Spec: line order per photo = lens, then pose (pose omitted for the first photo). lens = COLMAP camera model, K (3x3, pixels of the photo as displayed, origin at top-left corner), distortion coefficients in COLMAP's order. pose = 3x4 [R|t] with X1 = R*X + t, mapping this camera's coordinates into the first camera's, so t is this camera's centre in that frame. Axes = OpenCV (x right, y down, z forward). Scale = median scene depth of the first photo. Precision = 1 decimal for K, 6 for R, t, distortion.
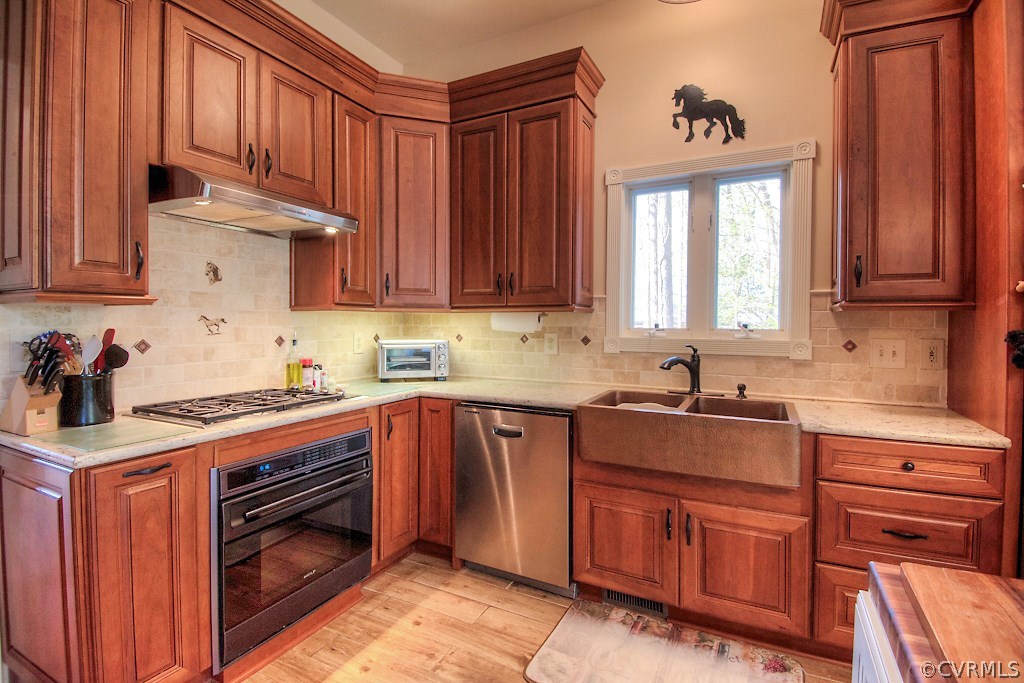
lens RADIAL K [[487.1, 0, 505.5], [0, 487.1, 327.6], [0, 0, 1]] dist [0.039491, -0.044940]
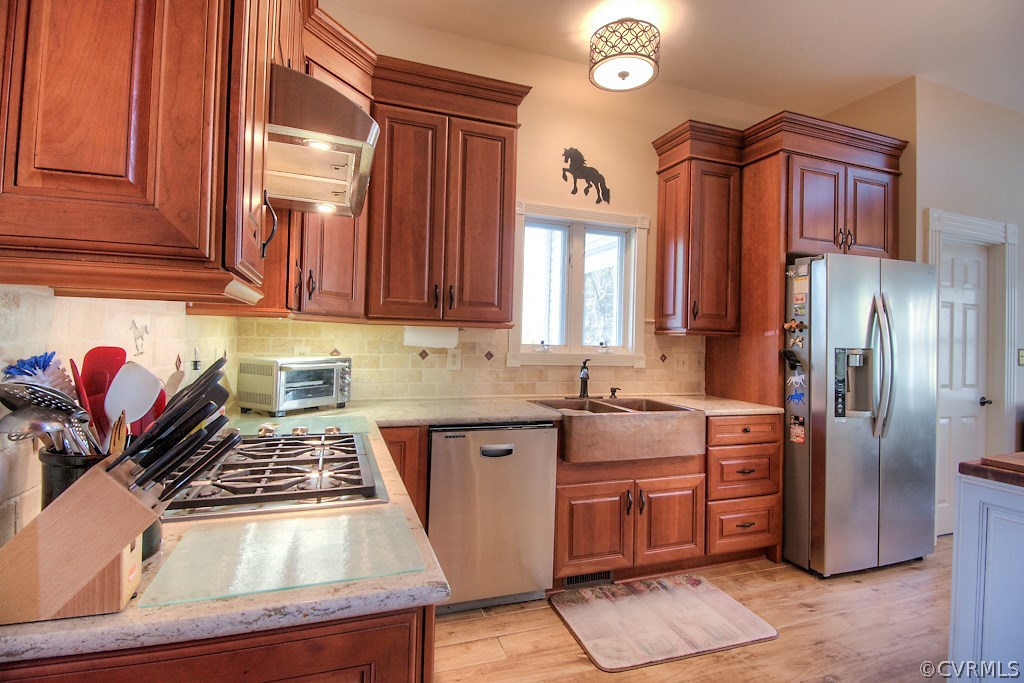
lens RADIAL K [[487.1, 0, 505.5], [0, 487.1, 327.6], [0, 0, 1]] dist [0.039491, -0.044940]
pose [[0.682558, 0.029736, 0.730226, -0.647764], [-0.015484, 0.999536, -0.026230, -0.007742], [-0.730667, 0.006597, 0.682702, 0.293982]]
